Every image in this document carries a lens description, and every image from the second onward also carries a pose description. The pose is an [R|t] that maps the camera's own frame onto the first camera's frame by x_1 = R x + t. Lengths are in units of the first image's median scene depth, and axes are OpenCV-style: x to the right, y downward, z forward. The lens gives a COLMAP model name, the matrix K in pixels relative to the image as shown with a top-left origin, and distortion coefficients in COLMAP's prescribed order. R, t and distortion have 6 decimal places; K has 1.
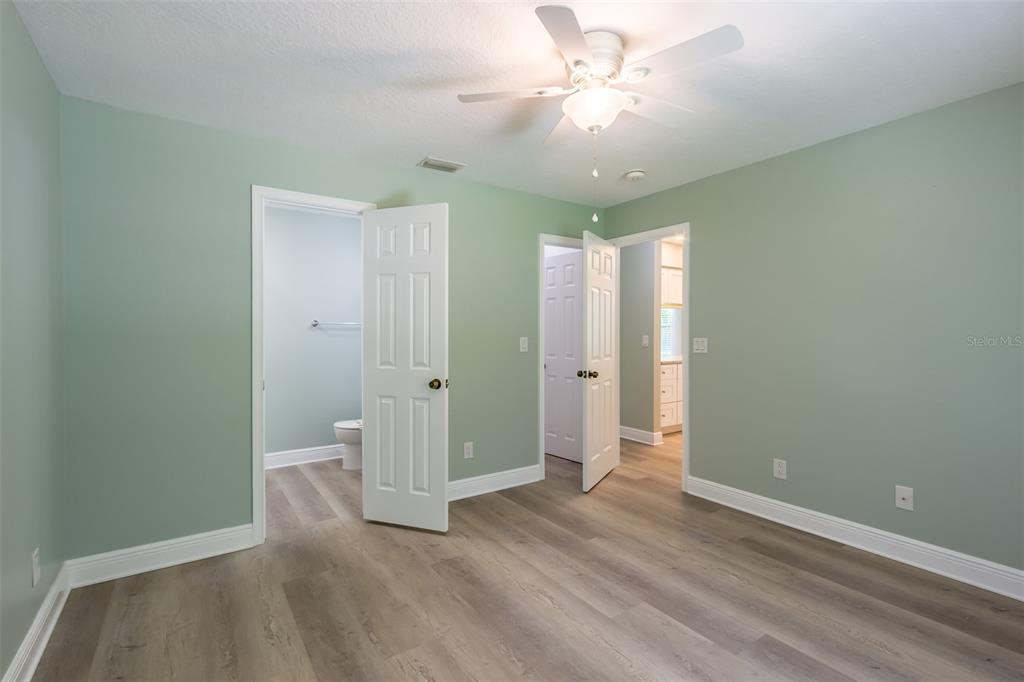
lens RADIAL K [[478.2, 0, 509.2], [0, 478.2, 335.6], [0, 0, 1]] dist [0.001568, -0.000220]
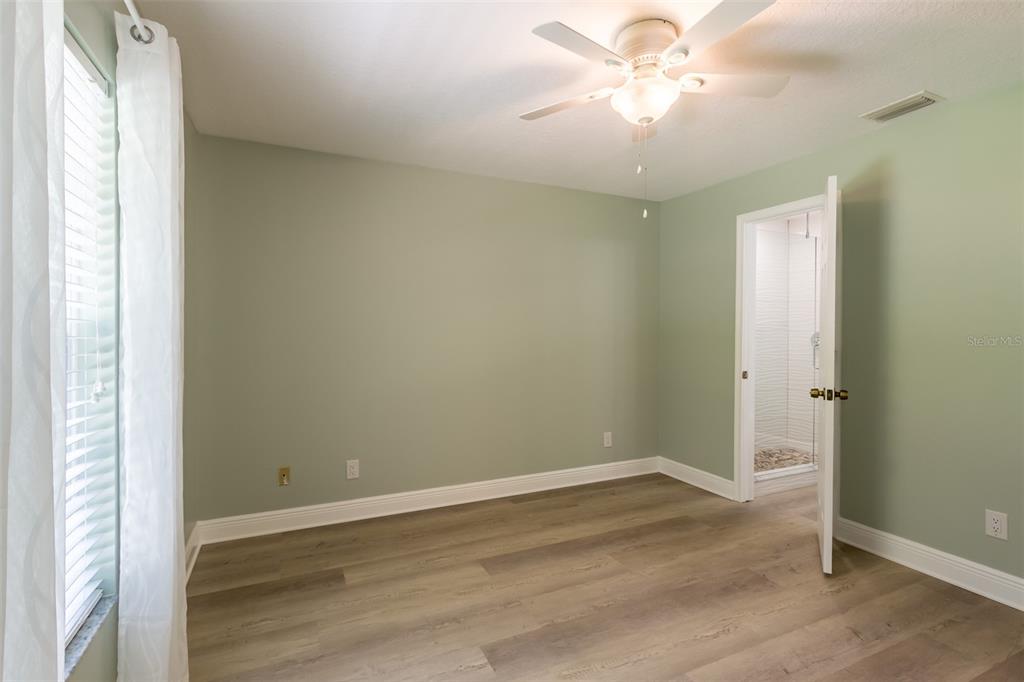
lens RADIAL K [[478.2, 0, 509.2], [0, 478.2, 335.6], [0, 0, 1]] dist [0.001568, -0.000220]
pose [[-0.173268, 0.011830, -0.984804, 0.929760], [-0.011742, 0.999832, 0.014076, -0.008899], [0.984805, 0.014002, -0.173100, 0.713820]]
